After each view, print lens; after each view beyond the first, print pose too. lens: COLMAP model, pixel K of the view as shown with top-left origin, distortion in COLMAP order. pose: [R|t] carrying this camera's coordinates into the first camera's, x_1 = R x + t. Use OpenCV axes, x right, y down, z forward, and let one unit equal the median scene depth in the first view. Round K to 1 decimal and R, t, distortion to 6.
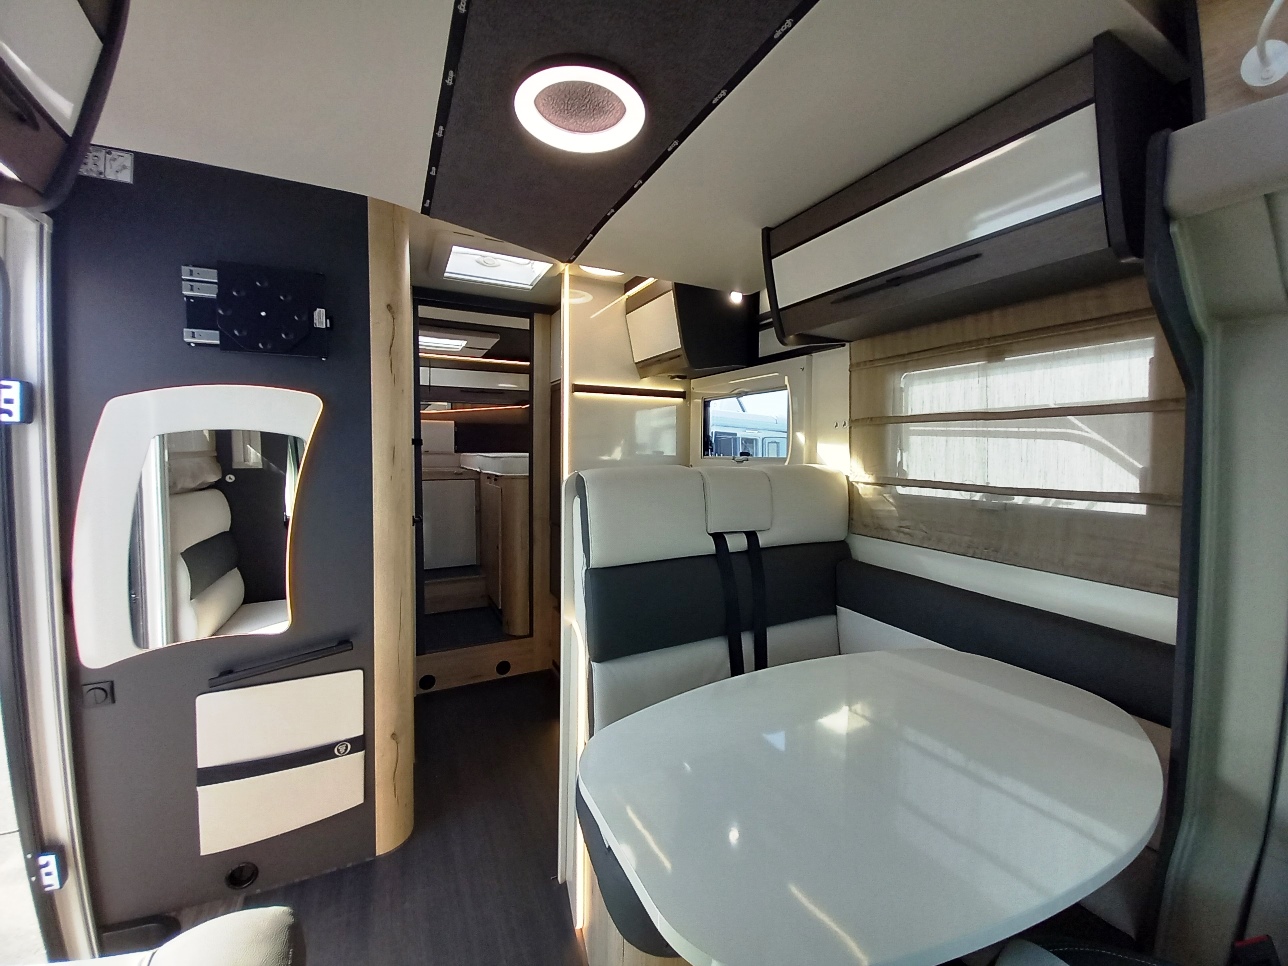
lens RADIAL K [[520.1, 0, 649.7], [0, 520.1, 476.7], [0, 0, 1]] dist [0.011308, -0.011179]
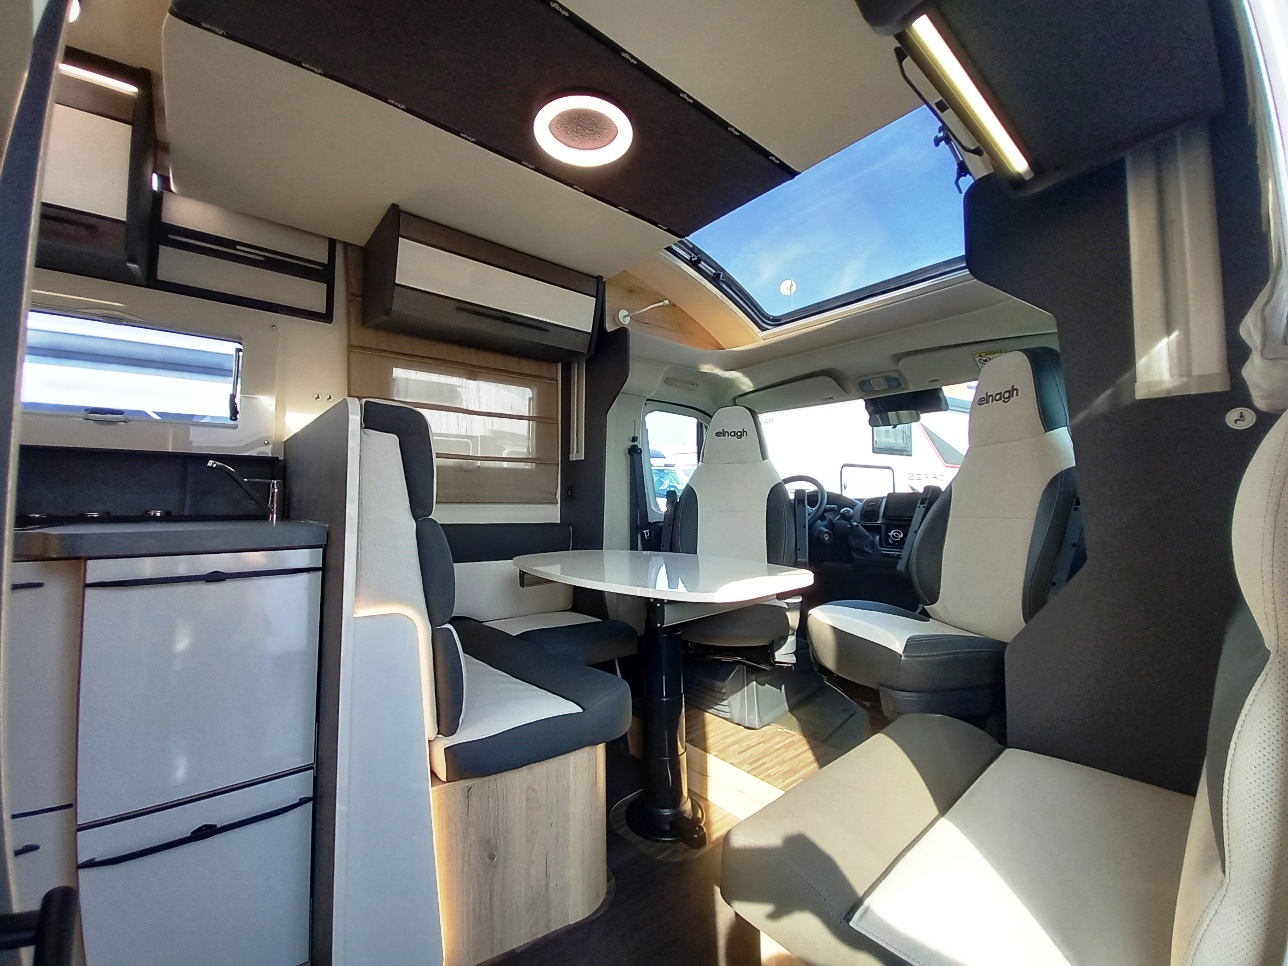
lens RADIAL K [[520.1, 0, 644.0], [0, 520.1, 471.3], [0, 0, 1]] dist [0.011308, -0.011179]
pose [[-0.223254, 0.049806, 0.973487, -0.934024], [0.048566, 0.998022, -0.039923, 0.142594], [-0.973550, 0.038365, -0.225231, 0.767686]]
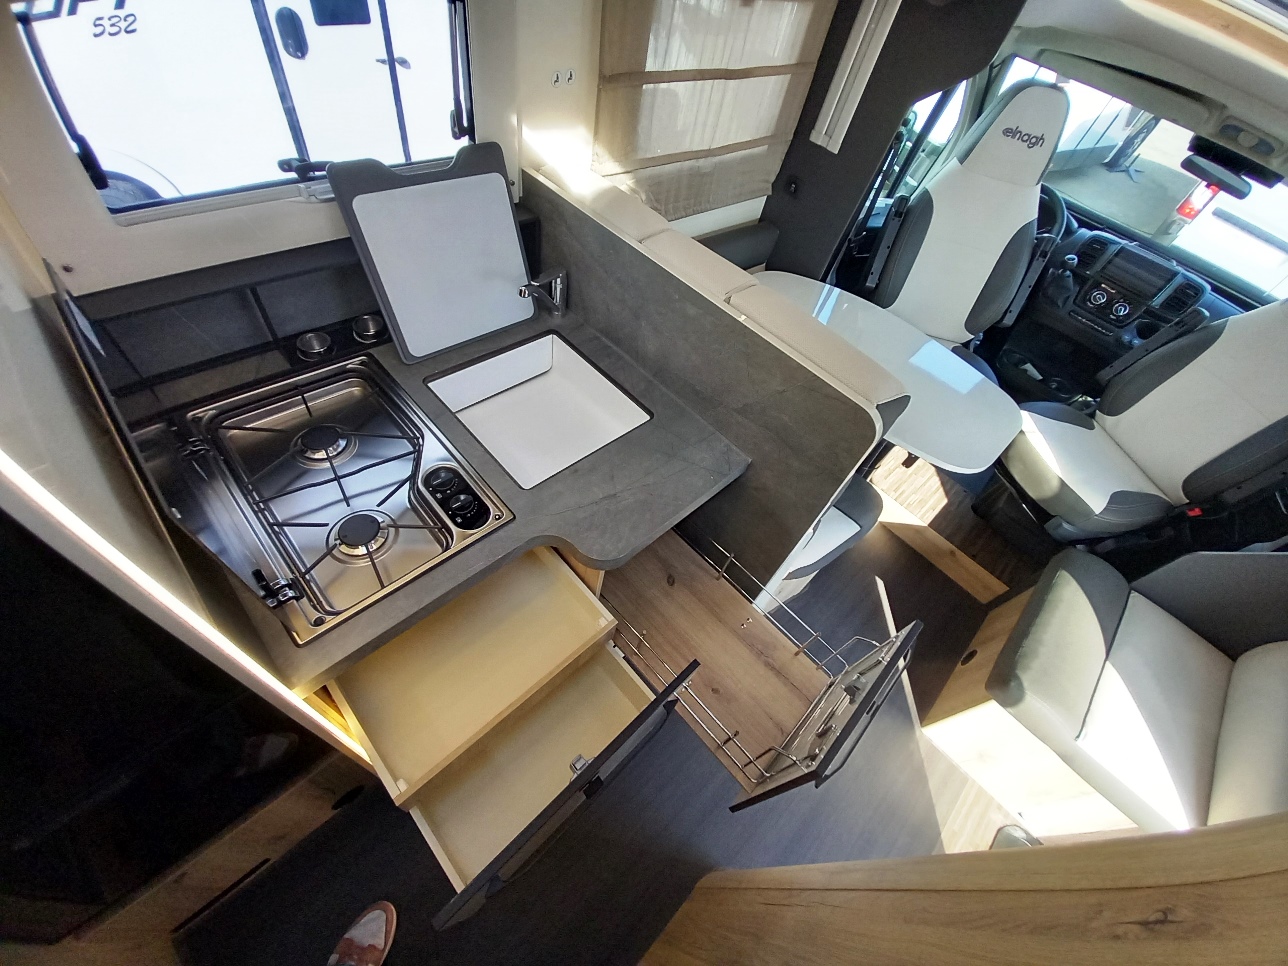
lens RADIAL K [[520.1, 0, 638.2], [0, 520.1, 476.1], [0, 0, 1]] dist [0.011308, -0.011179]
pose [[-0.281968, -0.785873, 0.550362, -0.447158], [-0.125501, 0.598921, 0.790913, -0.401898], [-0.951180, 0.153941, -0.267505, 1.434403]]
